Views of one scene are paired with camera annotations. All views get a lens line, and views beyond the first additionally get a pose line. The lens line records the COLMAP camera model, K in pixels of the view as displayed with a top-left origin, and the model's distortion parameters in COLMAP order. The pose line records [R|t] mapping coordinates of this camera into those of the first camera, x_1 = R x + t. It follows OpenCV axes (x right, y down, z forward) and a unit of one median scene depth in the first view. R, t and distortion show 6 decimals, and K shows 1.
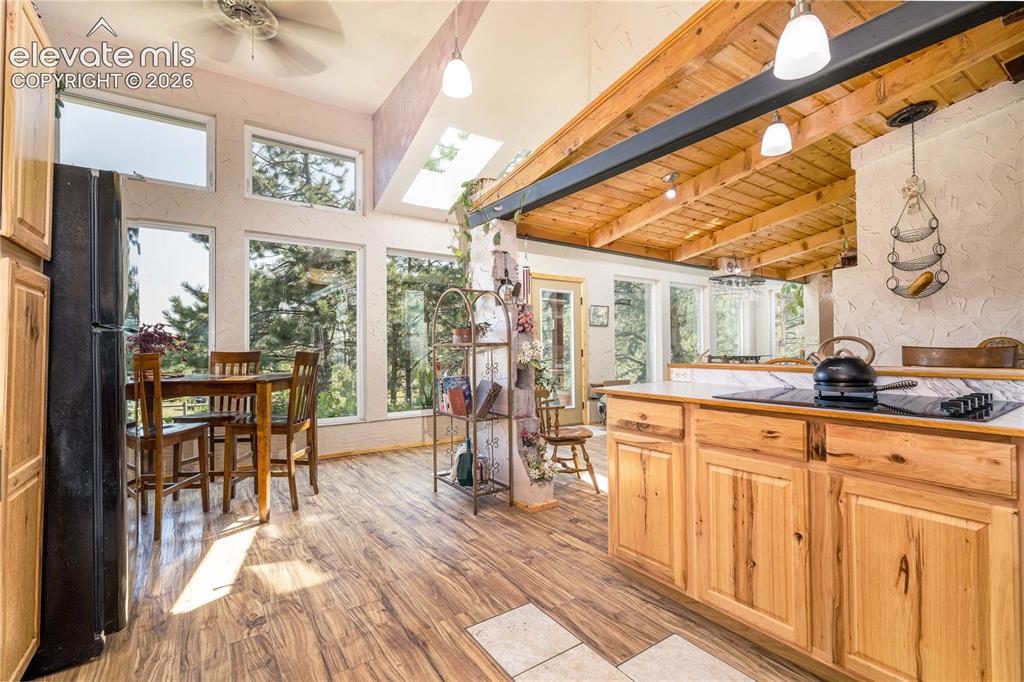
lens RADIAL K [[469.2, 0, 524.9], [0, 469.2, 339.9], [0, 0, 1]] dist [-0.004996, 0.000159]
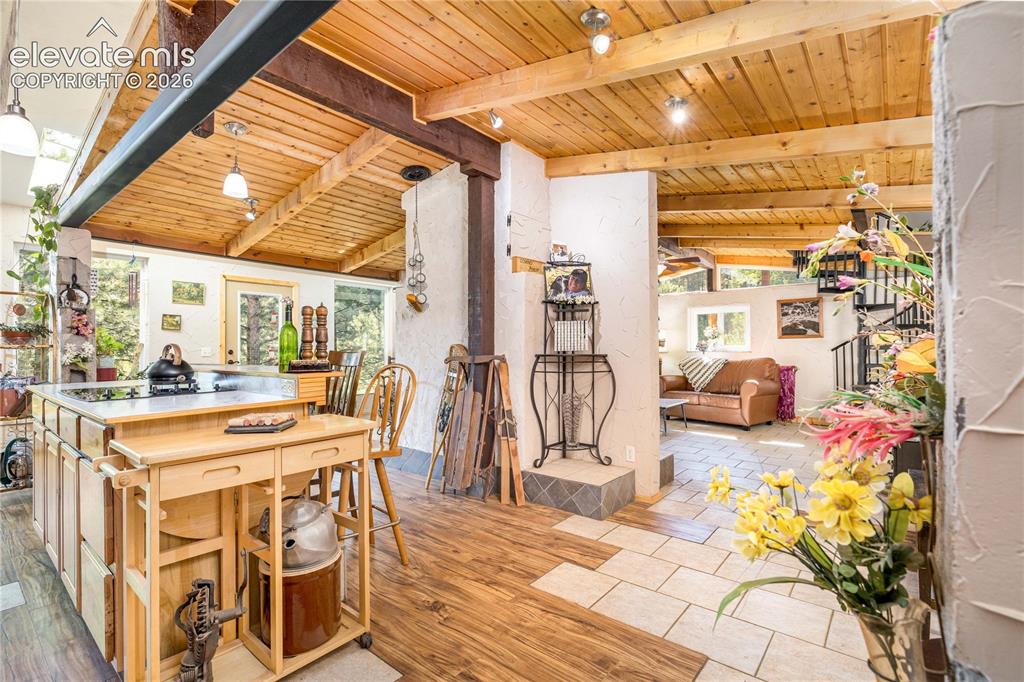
lens RADIAL K [[469.2, 0, 543.6], [0, 469.2, 343.4], [0, 0, 1]] dist [-0.004996, 0.000159]
pose [[0.951973, 0.008564, 0.306061, 1.106967], [-0.010385, 0.999937, 0.004321, -0.020428], [-0.306004, -0.007292, 0.952002, -0.541263]]
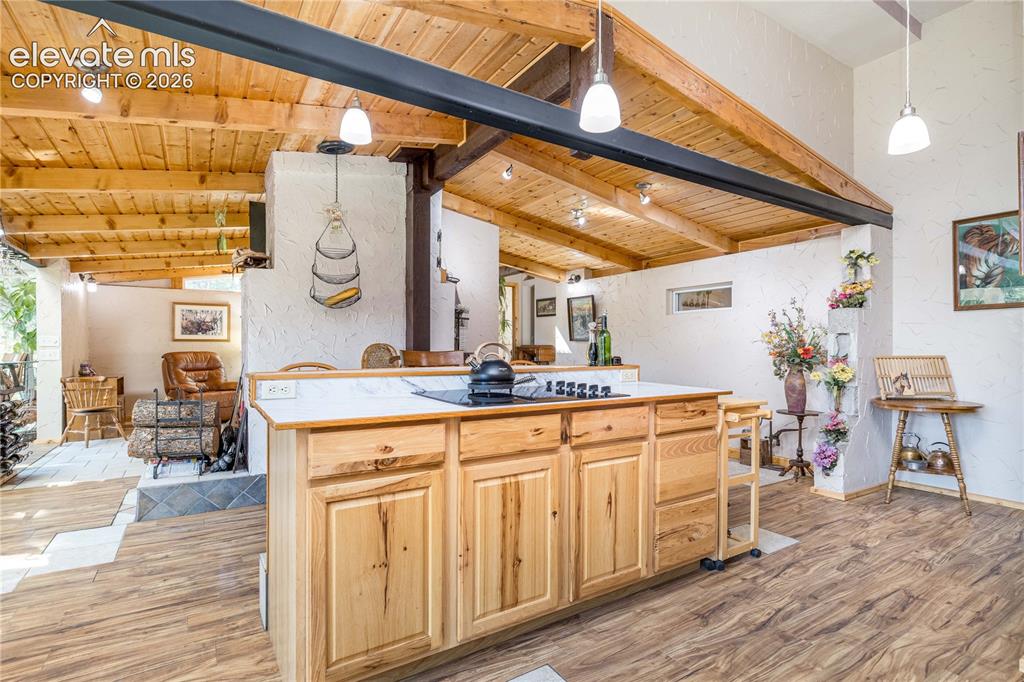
lens RADIAL K [[469.2, 0, 517.4], [0, 469.2, 341.2], [0, 0, 1]] dist [-0.004996, 0.000159]
pose [[0.075352, 0.021074, 0.996934, -0.452964], [-0.018309, 0.999637, -0.019747, 0.009885], [-0.996989, -0.016765, 0.075710, 0.765254]]
